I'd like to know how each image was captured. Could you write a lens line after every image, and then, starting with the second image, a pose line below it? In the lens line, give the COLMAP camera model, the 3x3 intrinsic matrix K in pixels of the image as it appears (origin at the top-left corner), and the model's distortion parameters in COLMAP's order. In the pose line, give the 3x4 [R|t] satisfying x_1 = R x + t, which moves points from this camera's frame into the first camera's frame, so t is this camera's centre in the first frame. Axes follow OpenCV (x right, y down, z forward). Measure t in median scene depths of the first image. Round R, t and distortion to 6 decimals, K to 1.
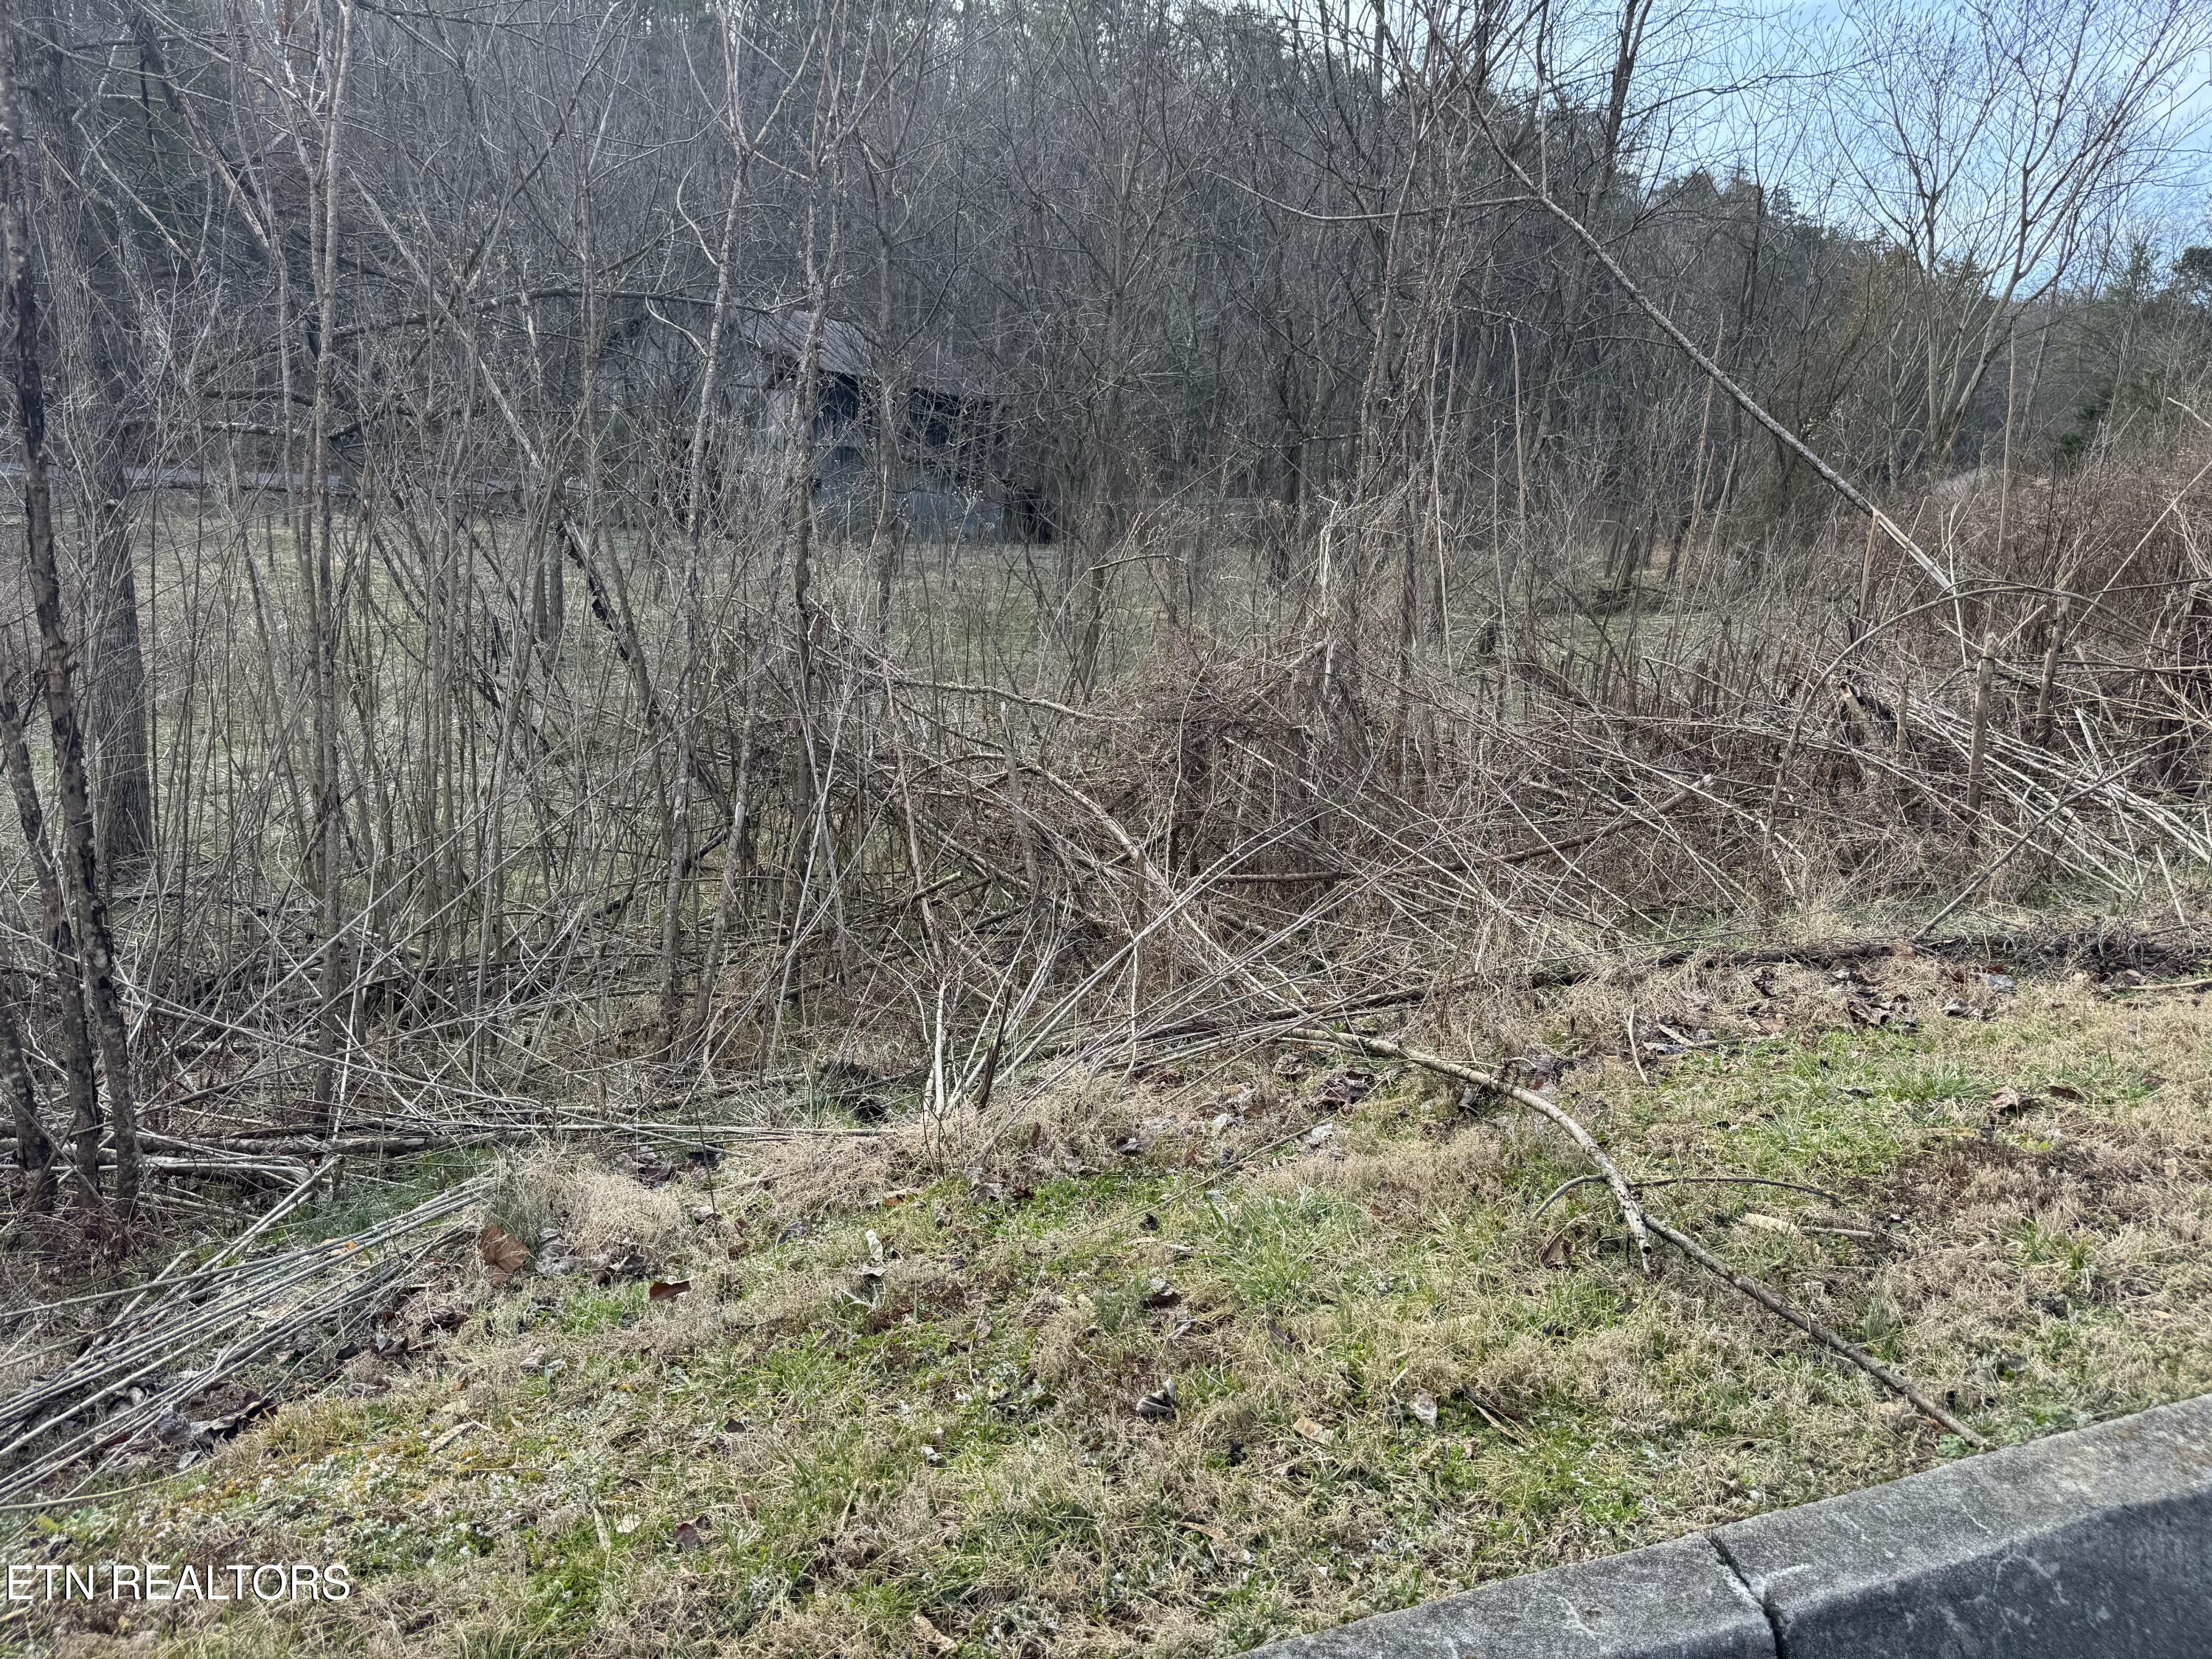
lens RADIAL K [[1533.9, 0, 1107.2], [0, 1533.9, 818.3], [0, 0, 1]] dist [0.140668, -0.159728]
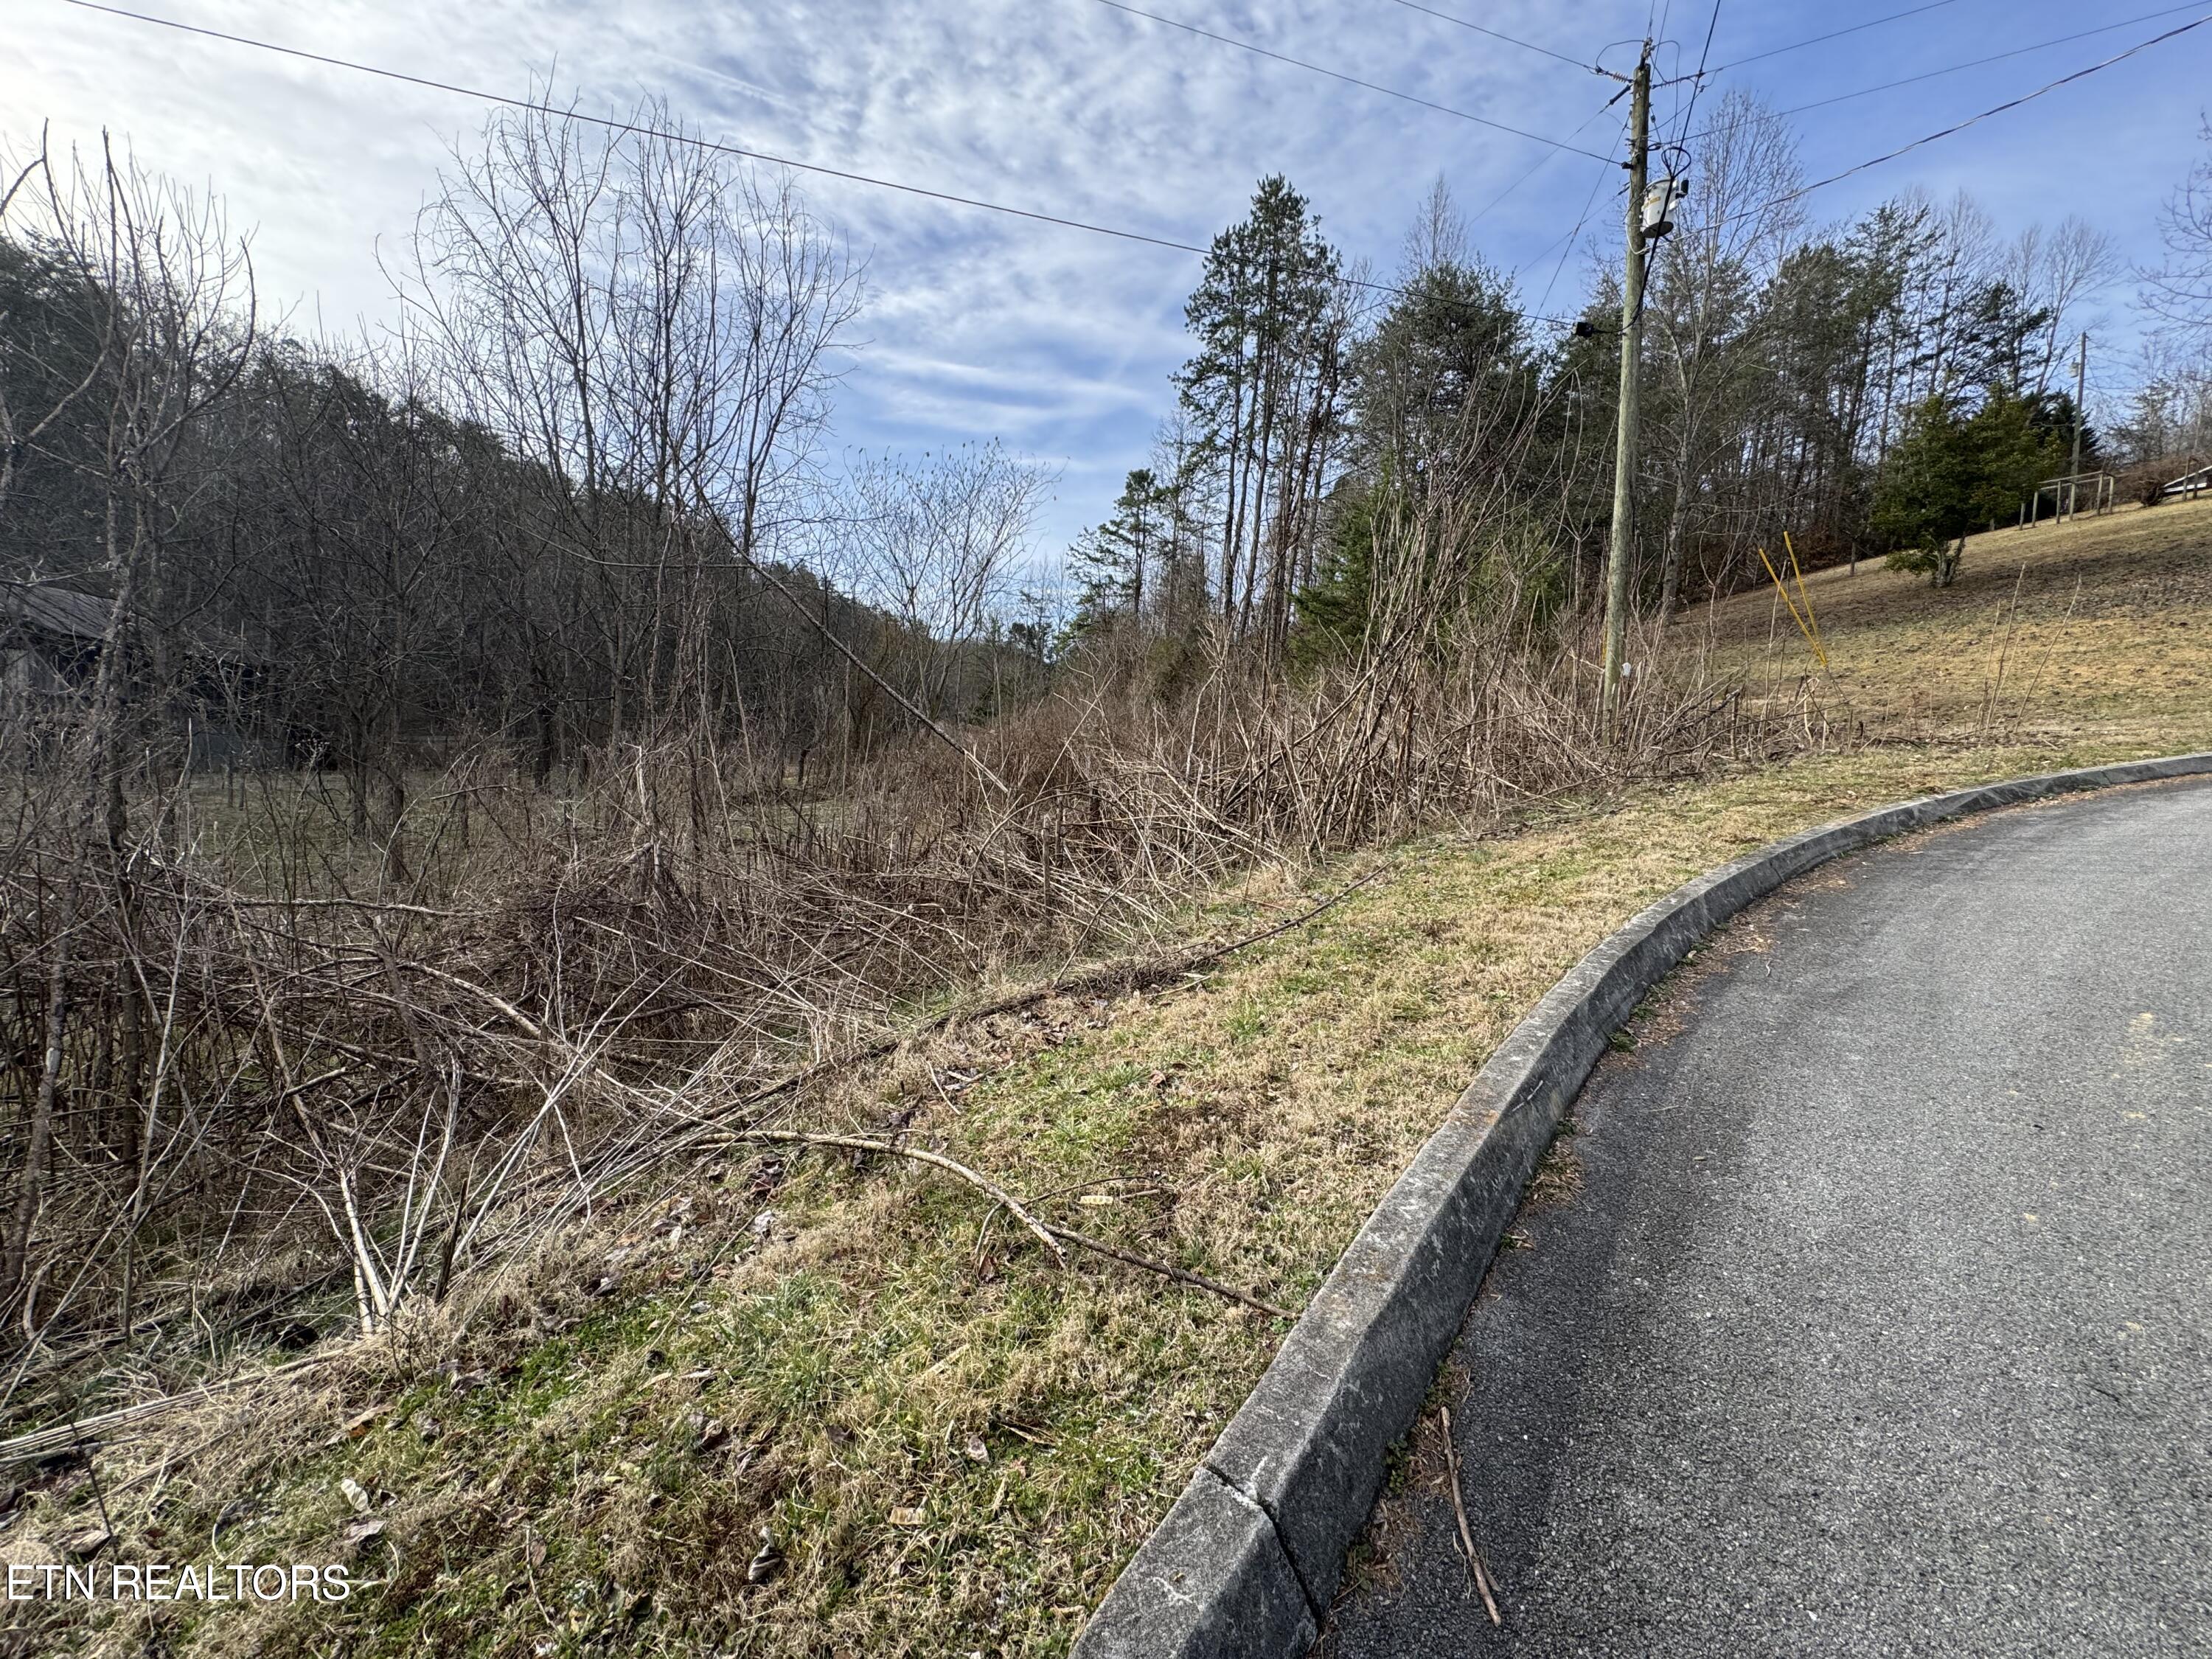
lens RADIAL K [[900.8, 0, 1103.2], [0, 900.8, 831.6], [0, 0, 1]] dist [0.002530, 0.000379]
pose [[0.786597, -0.072087, 0.613244, -0.089633], [0.132234, 0.989786, -0.053265, -0.052164], [-0.603141, 0.122989, 0.788096, 0.176743]]
